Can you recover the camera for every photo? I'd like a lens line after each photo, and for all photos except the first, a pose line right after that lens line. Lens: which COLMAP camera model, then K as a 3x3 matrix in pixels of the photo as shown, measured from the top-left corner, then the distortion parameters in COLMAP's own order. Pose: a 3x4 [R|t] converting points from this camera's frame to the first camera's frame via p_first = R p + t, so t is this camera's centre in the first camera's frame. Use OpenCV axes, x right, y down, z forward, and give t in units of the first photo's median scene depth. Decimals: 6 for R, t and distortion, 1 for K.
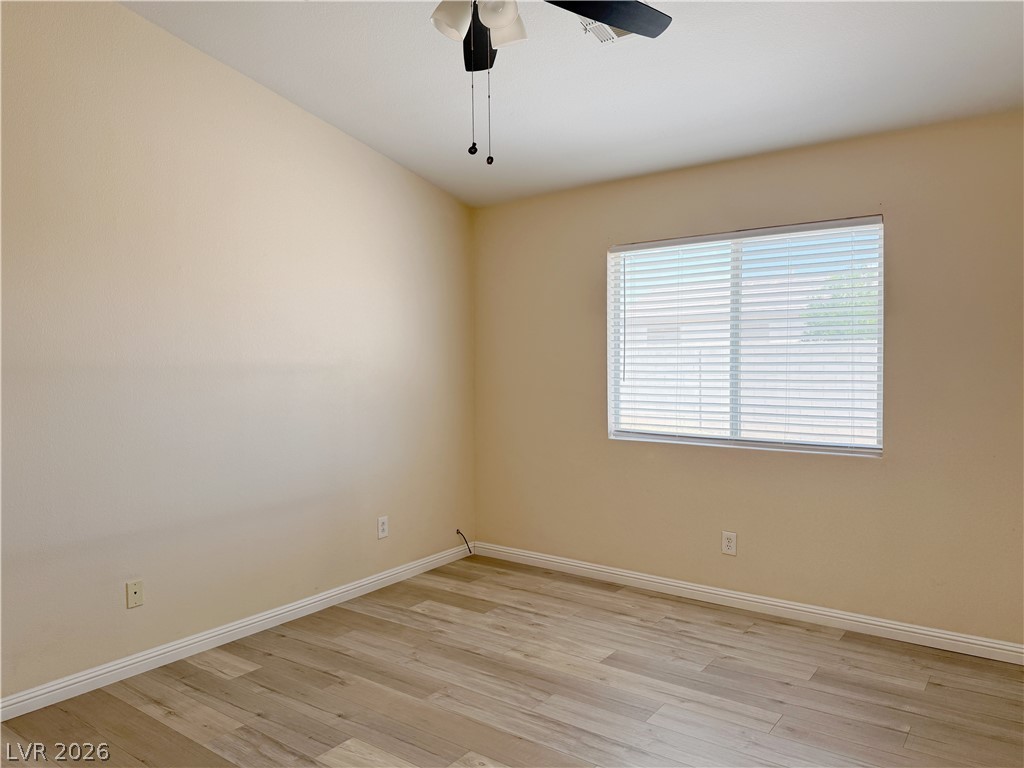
lens RADIAL K [[721.1, 0, 509.8], [0, 721.1, 379.3], [0, 0, 1]] dist [0.063036, -0.079042]
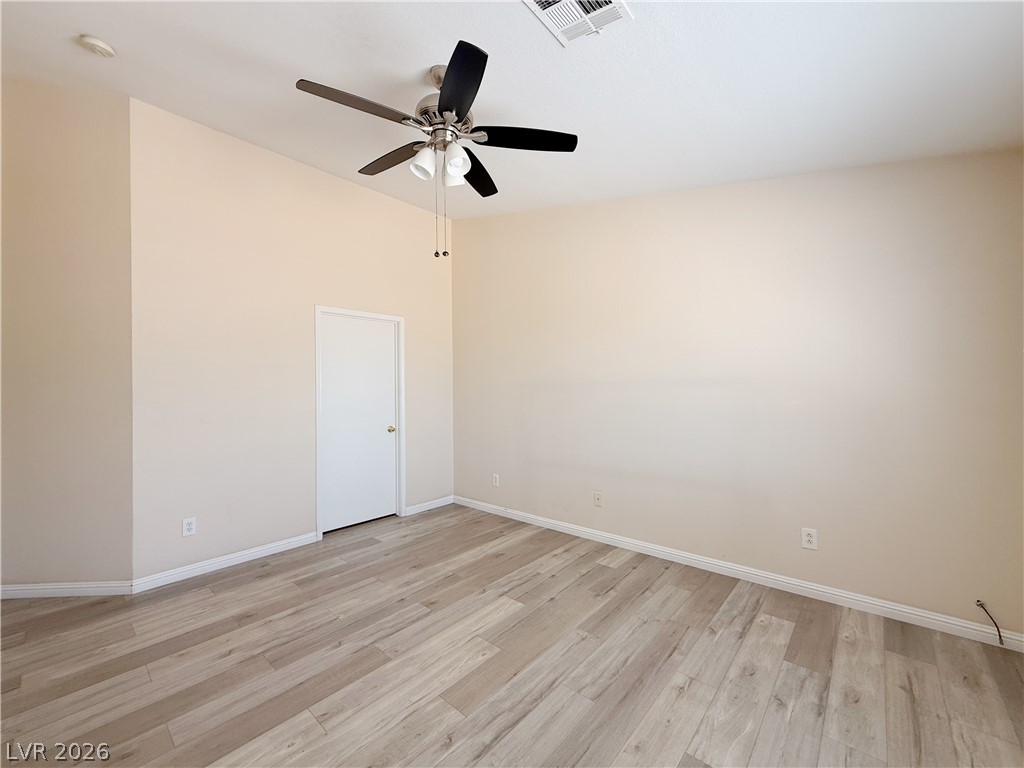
lens RADIAL K [[410.4, 0, 502.4], [0, 410.4, 373.0], [0, 0, 1]] dist [0.002940, -0.001266]
pose [[-0.096514, -0.025164, -0.995013, 0.553391], [-0.010131, 0.999653, -0.024299, -0.009639], [0.995280, 0.007735, -0.096735, 0.779886]]
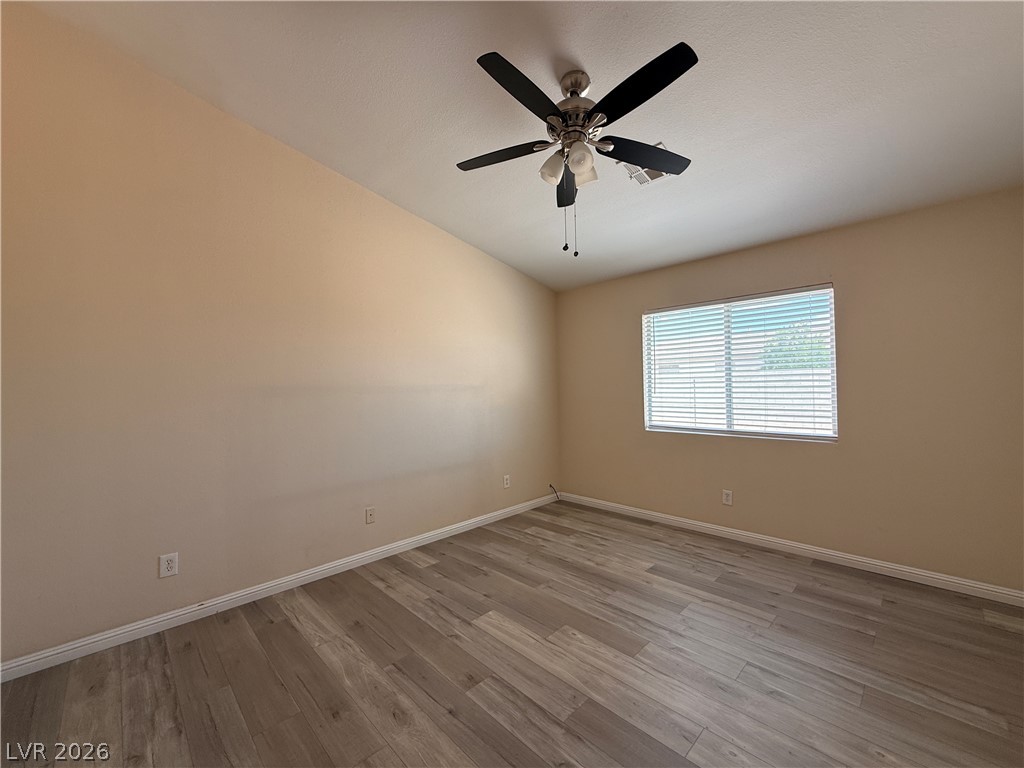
lens RADIAL K [[410.4, 0, 510.2], [0, 410.4, 381.0], [0, 0, 1]] dist [0.002940, -0.001266]
pose [[0.988005, -0.010649, -0.154055, -0.021988], [0.004360, 0.999145, -0.041103, 0.011074], [0.154361, 0.039938, 0.987207, 0.054752]]
